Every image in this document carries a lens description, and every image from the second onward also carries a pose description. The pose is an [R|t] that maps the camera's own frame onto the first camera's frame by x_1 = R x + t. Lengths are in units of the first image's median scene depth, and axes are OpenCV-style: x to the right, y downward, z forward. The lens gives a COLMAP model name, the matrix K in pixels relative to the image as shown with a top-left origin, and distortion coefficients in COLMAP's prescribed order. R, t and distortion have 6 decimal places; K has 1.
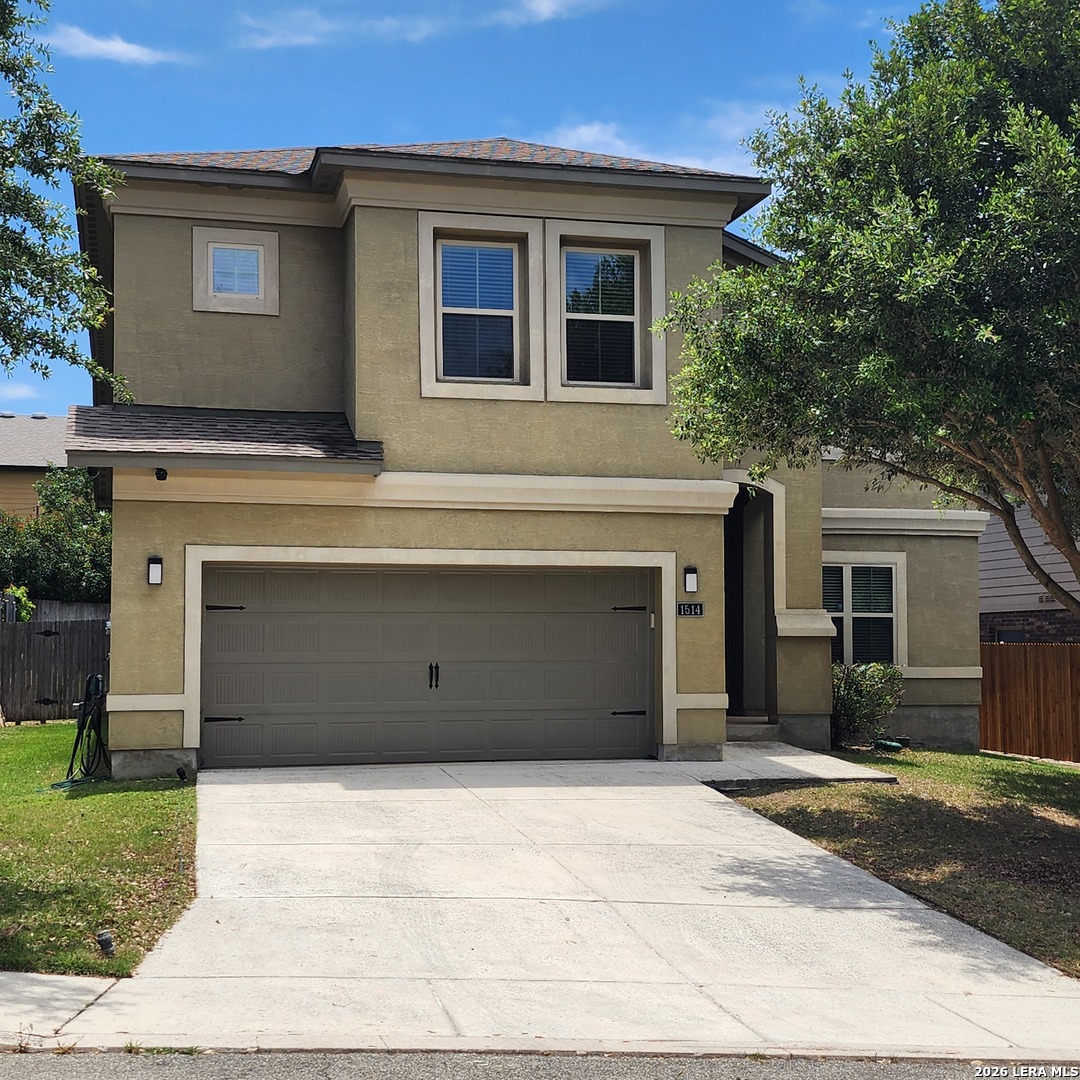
lens RADIAL K [[1604.0, 0, 540.0], [0, 1604.0, 540.0], [0, 0, 1]] dist [0.131725, -0.079476]
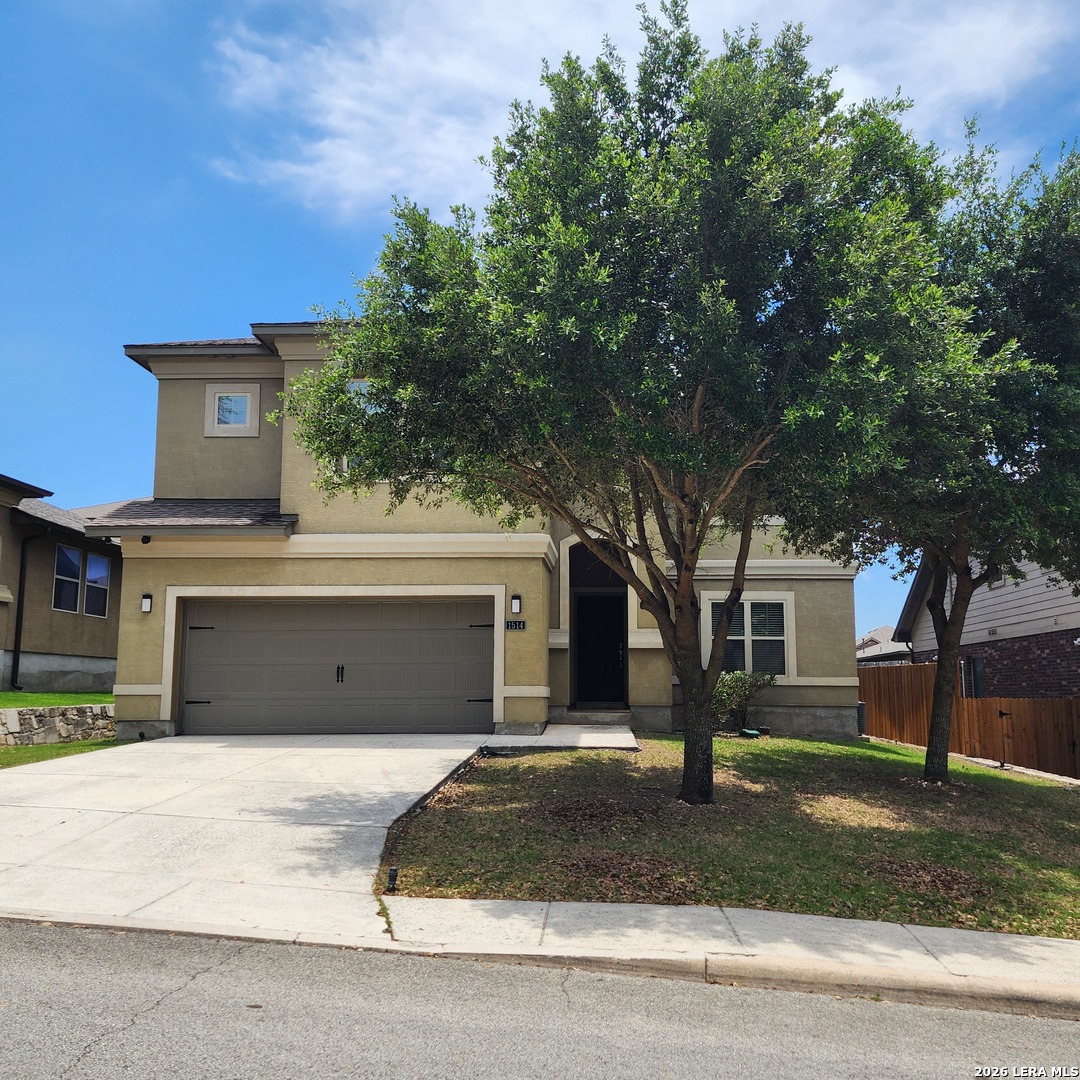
lens RADIAL K [[1055.9, 0, 559.6], [0, 1055.9, 535.4], [0, 0, 1]] dist [0.170466, -0.449086]
pose [[0.959255, -0.038914, -0.279849, 0.392442], [0.016696, 0.996546, -0.081344, 0.040831], [0.282047, 0.073357, 0.956592, 0.122837]]
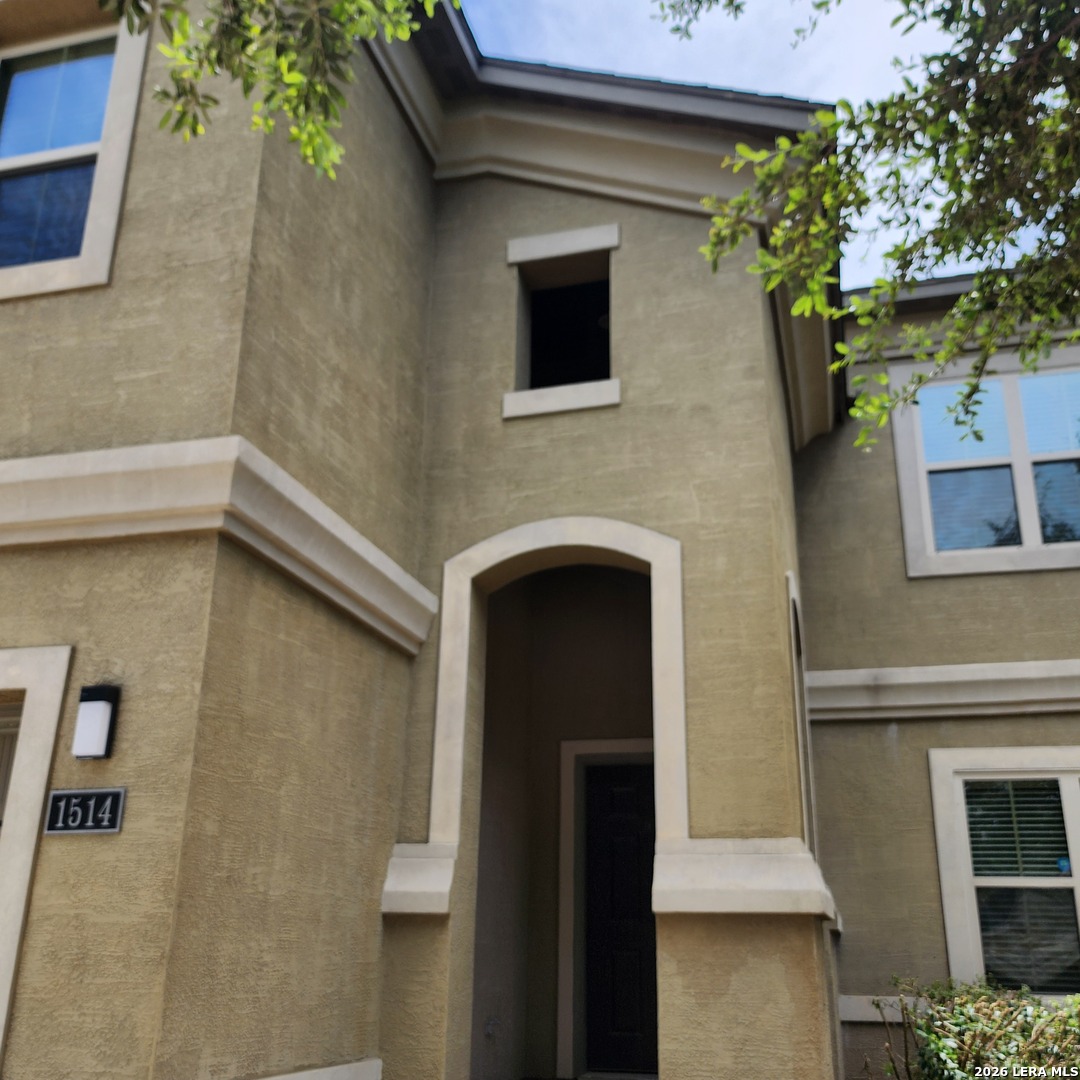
lens RADIAL K [[1126.3, 0, 577.3], [0, 1126.3, 542.3], [0, 0, 1]] dist [0.018701, 0.002351]
pose [[0.886023, -0.154093, -0.437285, 0.293844], [0.021257, 0.955663, -0.293693, 0.060839], [0.463153, 0.250924, 0.850016, 0.837474]]
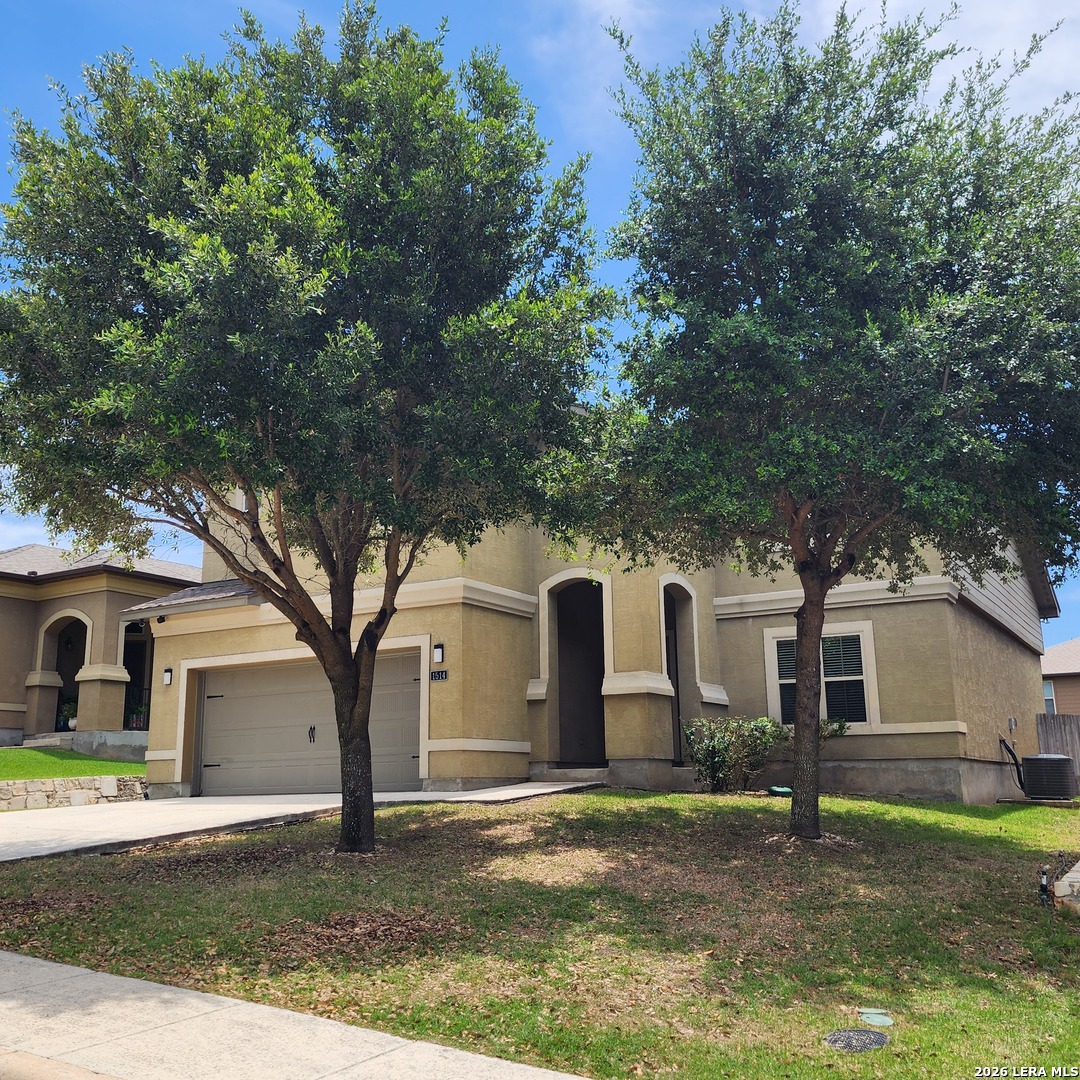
lens RADIAL K [[1055.9, 0, 559.6], [0, 1055.9, 535.4], [0, 0, 1]] dist [0.170466, -0.449086]
pose [[0.723589, -0.167212, -0.669671, 0.783218], [0.062461, 0.982095, -0.177732, 0.092393], [0.687399, 0.086777, 0.721077, 0.419288]]
